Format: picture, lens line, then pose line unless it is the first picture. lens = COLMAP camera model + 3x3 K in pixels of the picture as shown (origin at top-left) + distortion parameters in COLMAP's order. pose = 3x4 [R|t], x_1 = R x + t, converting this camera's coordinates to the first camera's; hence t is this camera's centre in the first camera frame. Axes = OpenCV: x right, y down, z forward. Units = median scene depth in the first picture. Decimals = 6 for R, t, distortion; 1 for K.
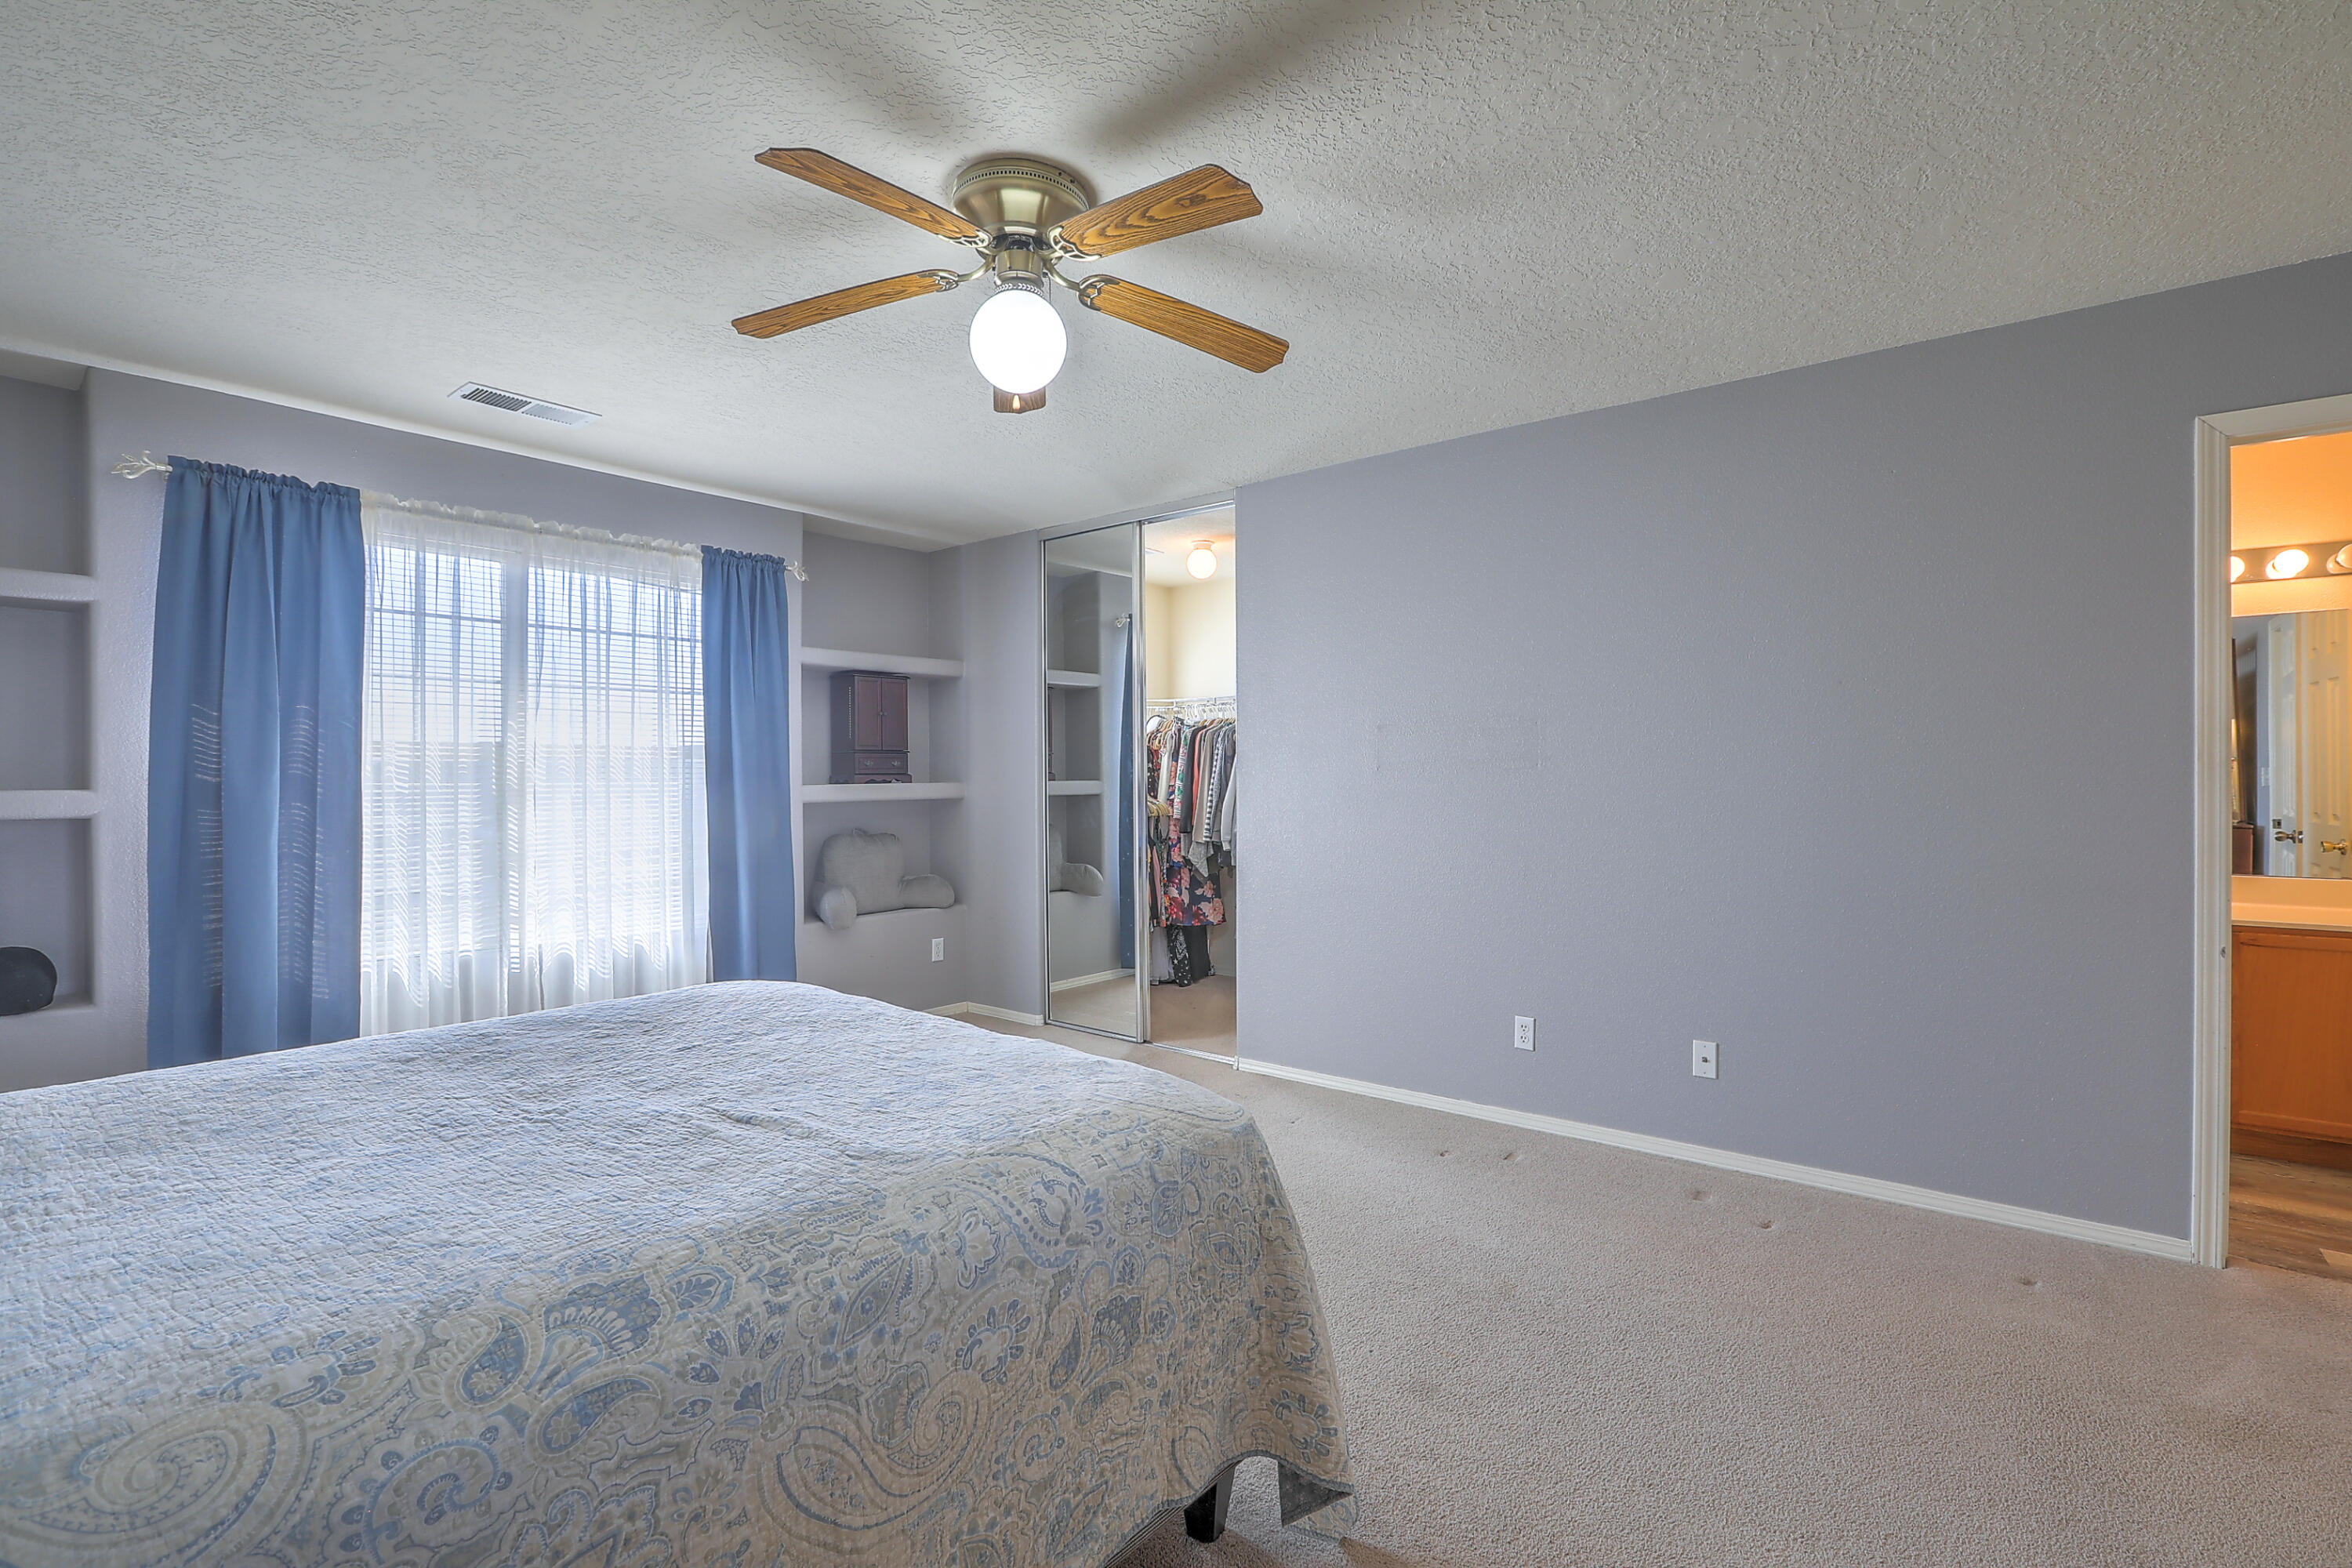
lens RADIAL K [[1081.3, 0, 1178.0], [0, 1081.3, 753.5], [0, 0, 1]] dist [0.045804, -0.025407]
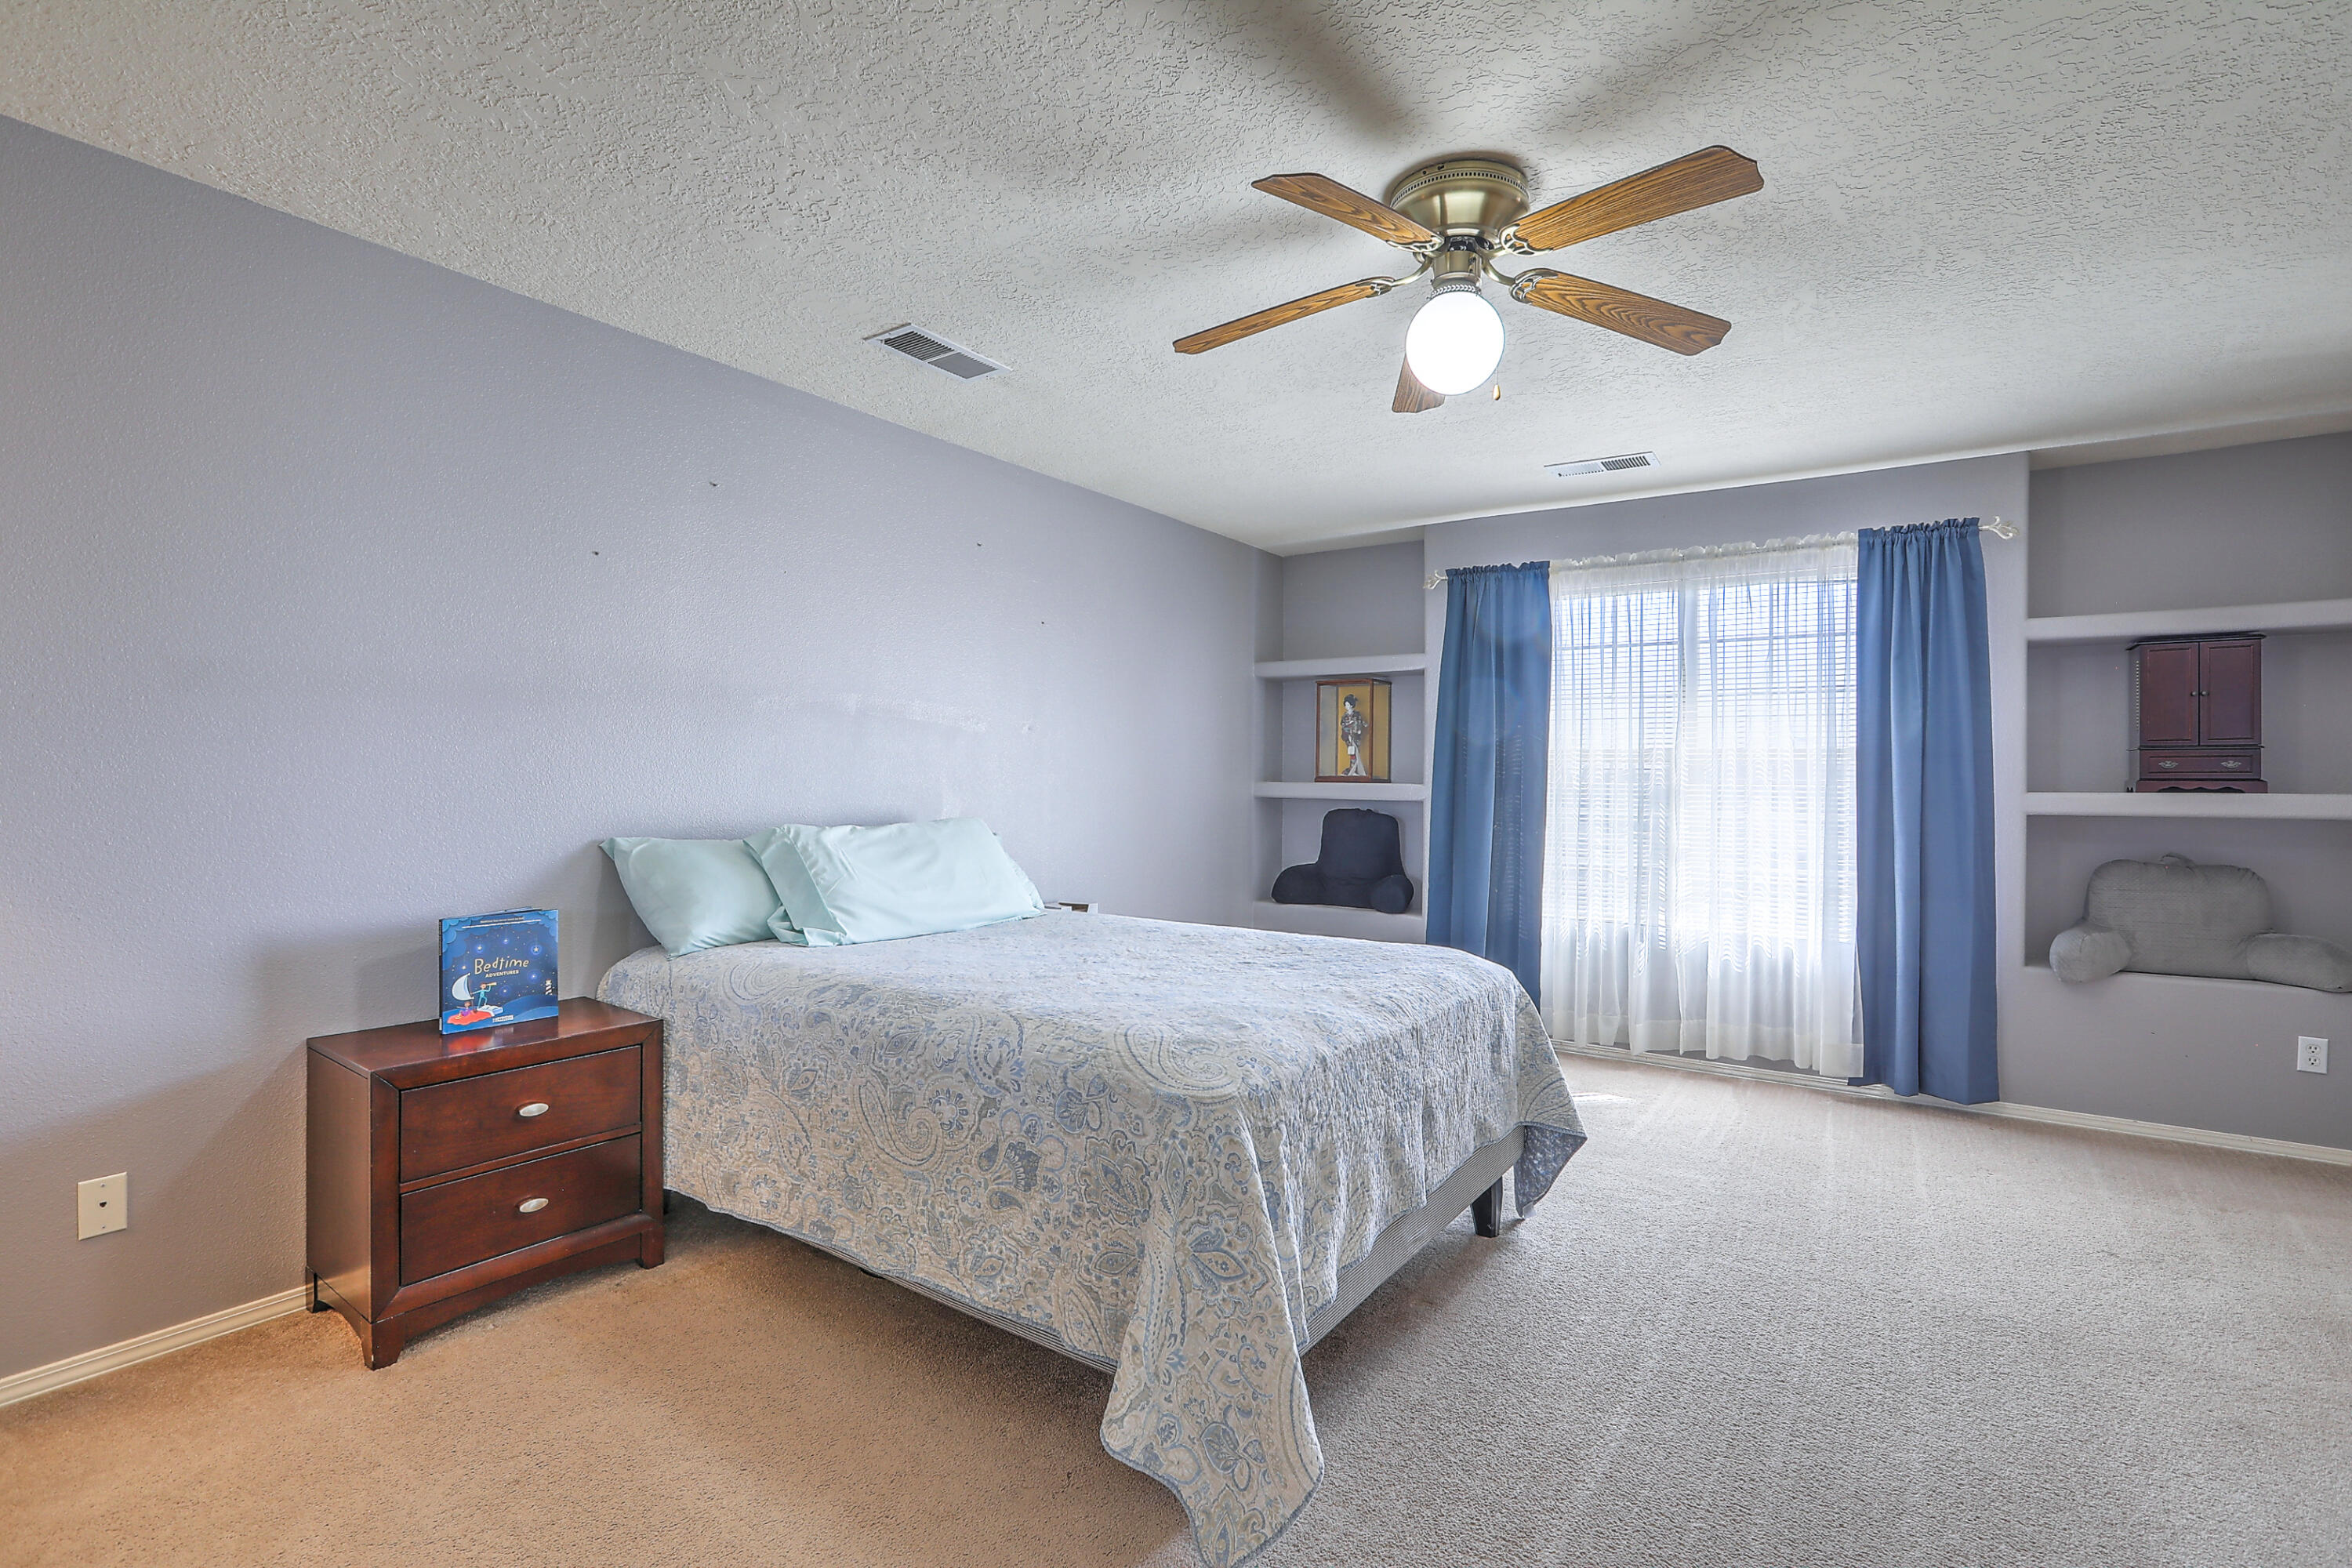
lens RADIAL K [[1071.3, 0, 1178.0], [0, 1071.3, 779.7], [0, 0, 1]] dist [-0.060754, 0.025859]
pose [[0.088867, 0.003382, -0.996038, 0.473444], [0.004826, 0.999981, 0.003826, 0.018439], [0.996032, -0.005147, 0.088849, 0.406106]]
